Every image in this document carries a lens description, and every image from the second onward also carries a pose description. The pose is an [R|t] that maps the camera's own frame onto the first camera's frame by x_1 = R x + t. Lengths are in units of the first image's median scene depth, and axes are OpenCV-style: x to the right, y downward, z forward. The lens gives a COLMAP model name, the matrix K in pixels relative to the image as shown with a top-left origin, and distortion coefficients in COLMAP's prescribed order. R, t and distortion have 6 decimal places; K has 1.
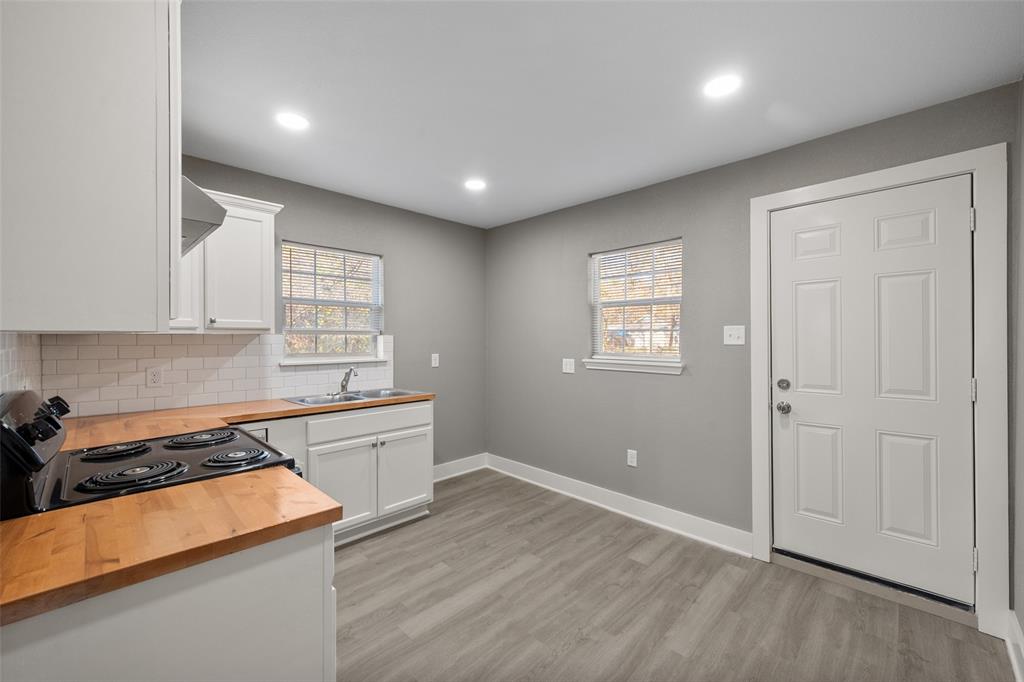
lens RADIAL K [[410.2, 0, 513.5], [0, 410.2, 343.9], [0, 0, 1]] dist [-0.000885, -0.000044]
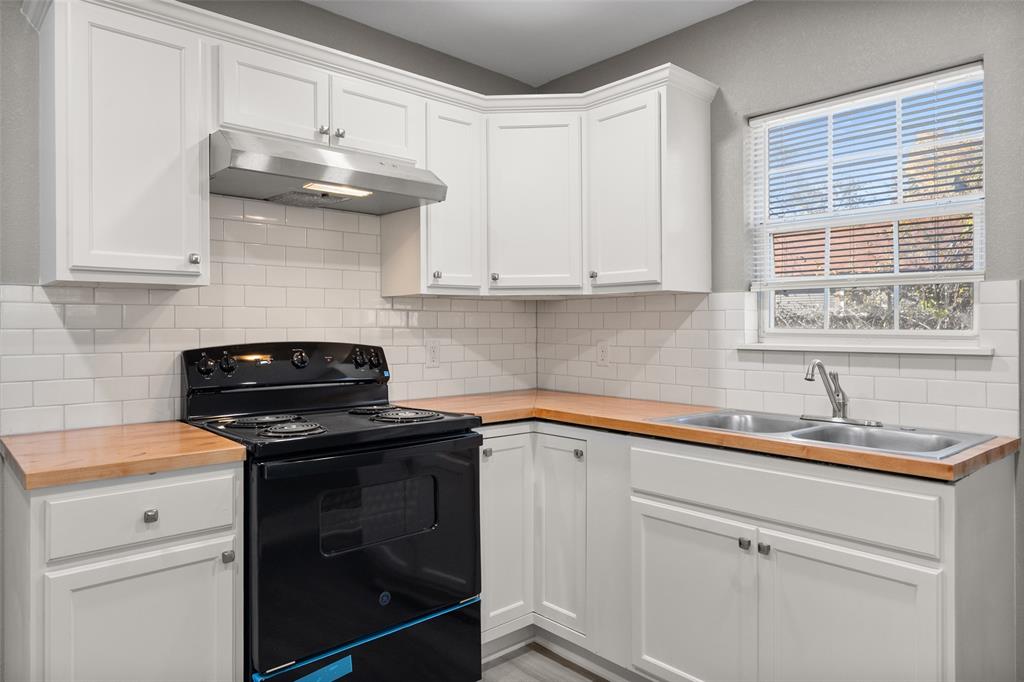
lens RADIAL K [[652.9, 0, 514.2], [0, 652.9, 325.6], [0, 0, 1]] dist [-0.000336, 0.000933]
pose [[-0.055281, -0.002790, -0.998467, 0.314871], [-0.014421, 0.999894, -0.001995, 0.027647], [0.998367, 0.014289, -0.055315, 0.747676]]
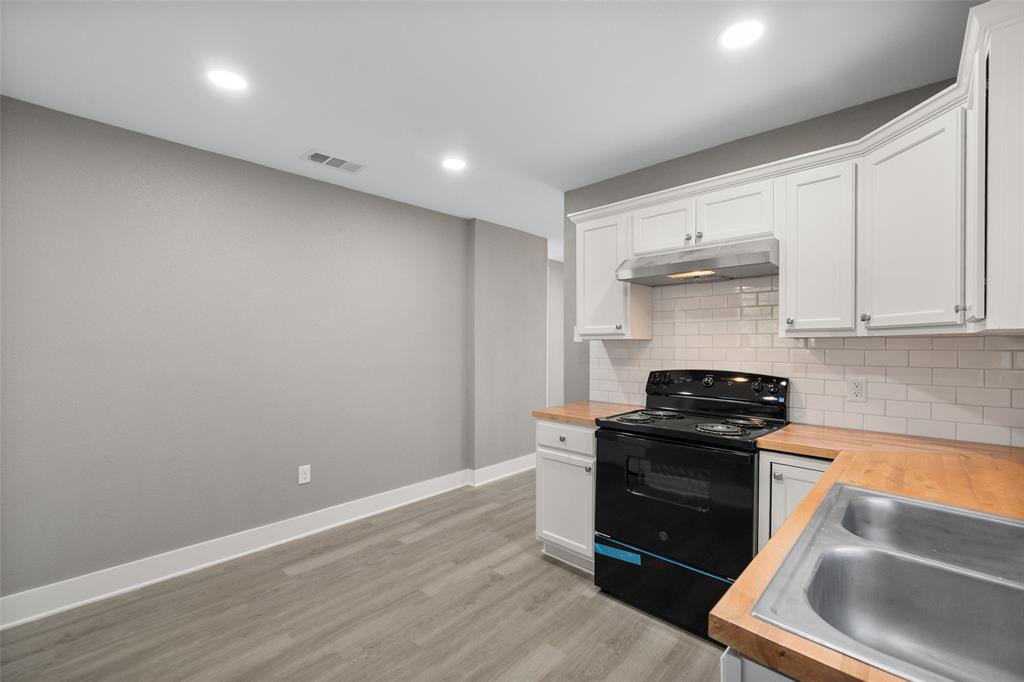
lens RADIAL K [[429.5, 0, 512.8], [0, 429.5, 351.6], [0, 0, 1]] dist [0.000569, -0.000144]
pose [[-0.999876, -0.002360, -0.015553, -0.095319], [-0.002857, 0.999483, 0.032024, -0.012669], [0.015470, 0.032064, -0.999366, 1.268746]]
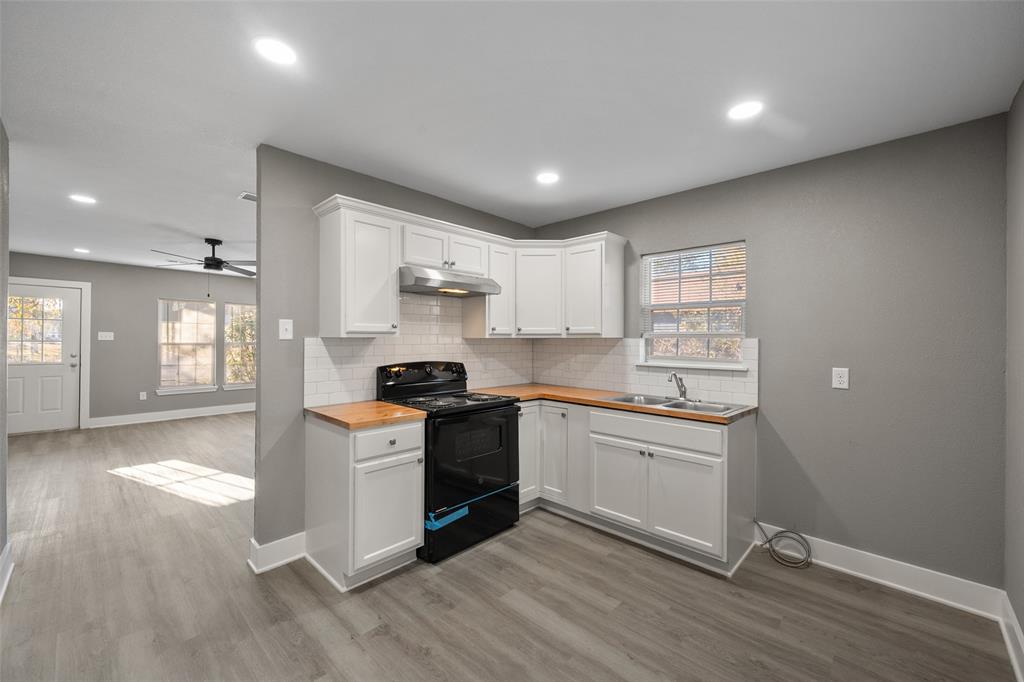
lens RADIAL K [[411.5, 0, 512.0], [0, 411.5, 341.0], [0, 0, 1]] dist [0.001571, 0.000166]
pose [[0.013244, 0.003296, -0.999907, 0.578397], [-0.020664, 0.999782, 0.003022, -0.011099], [0.999699, 0.020622, 0.013309, 0.632801]]
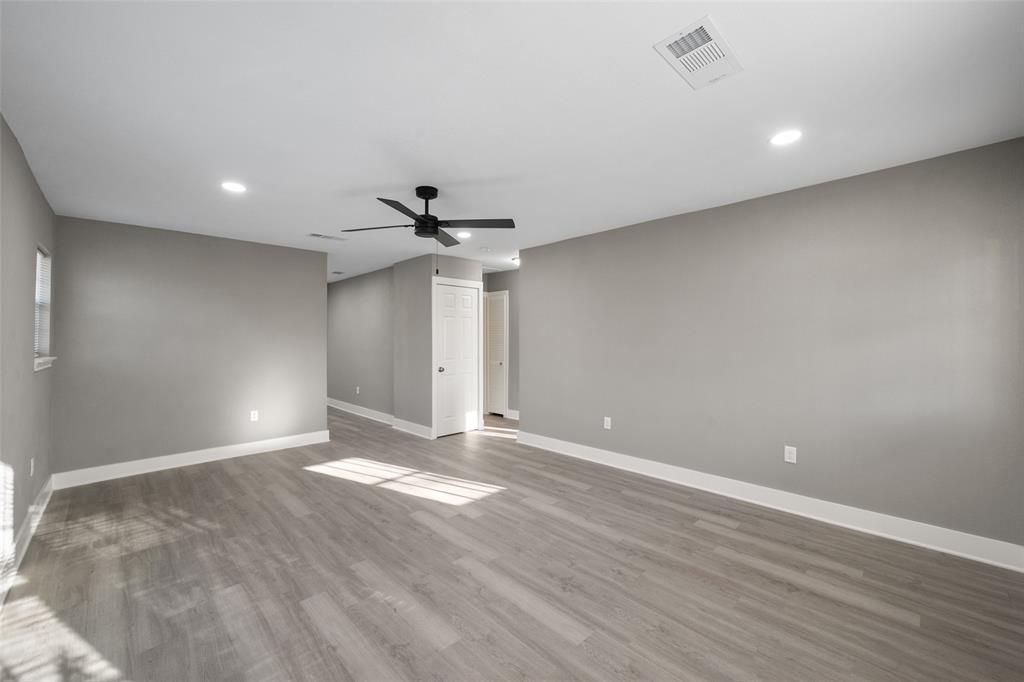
lens RADIAL K [[408.9, 0, 511.6], [0, 408.9, 335.1], [0, 0, 1]] dist [0.001693, 0.000488]
pose [[0.026180, 0.009368, 0.999613, -2.110499], [0.016308, 0.999819, -0.009797, 0.011810], [-0.999524, 0.016558, 0.026022, -0.768491]]
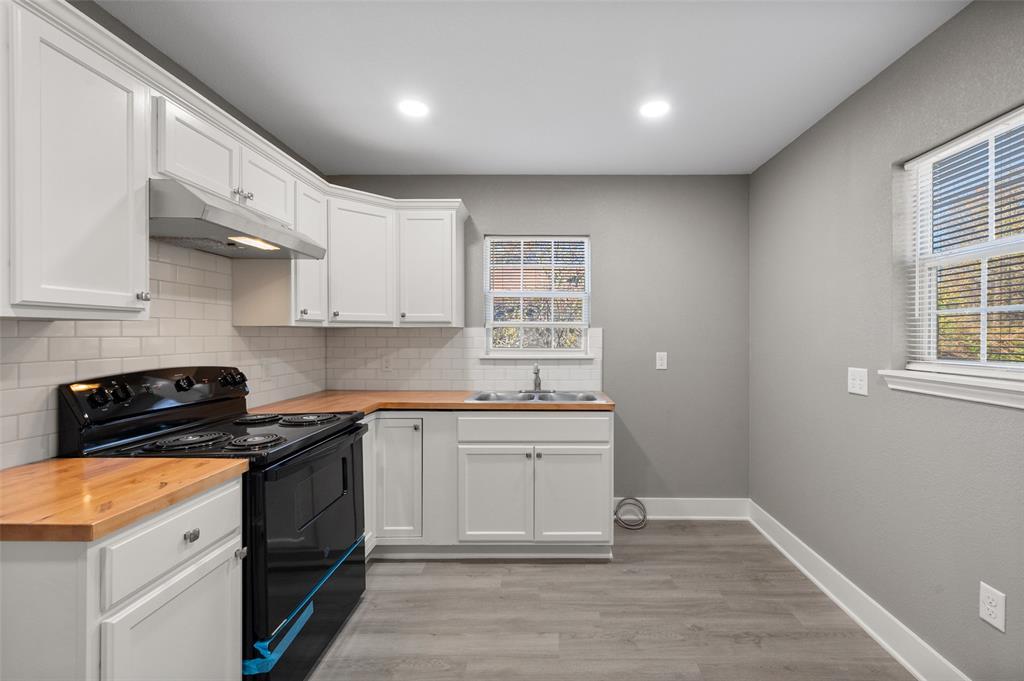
lens RADIAL K [[425.2, 0, 547.9], [0, 425.2, 336.6], [0, 0, 1]] dist [0.000491, -0.000372]
pose [[0.702649, 0.002101, -0.711533, 0.298505], [-0.011364, 0.999901, -0.008270, 0.005462], [0.711446, 0.013896, 0.702604, 0.375837]]
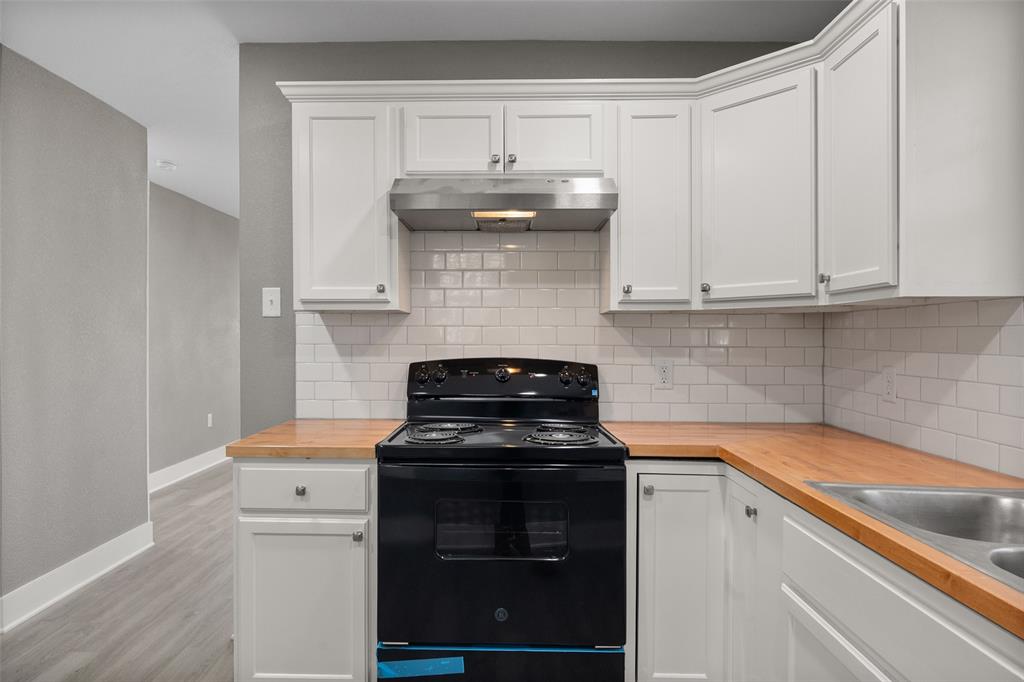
lens RADIAL K [[623.7, 0, 490.7], [0, 623.7, 343.1], [0, 0, 1]] dist [-0.003887, 0.000149]
pose [[-0.732331, 0.001470, -0.680948, 0.098932], [-0.016241, 0.999675, 0.019625, 0.013542], [0.680756, 0.025431, -0.732069, 1.043798]]
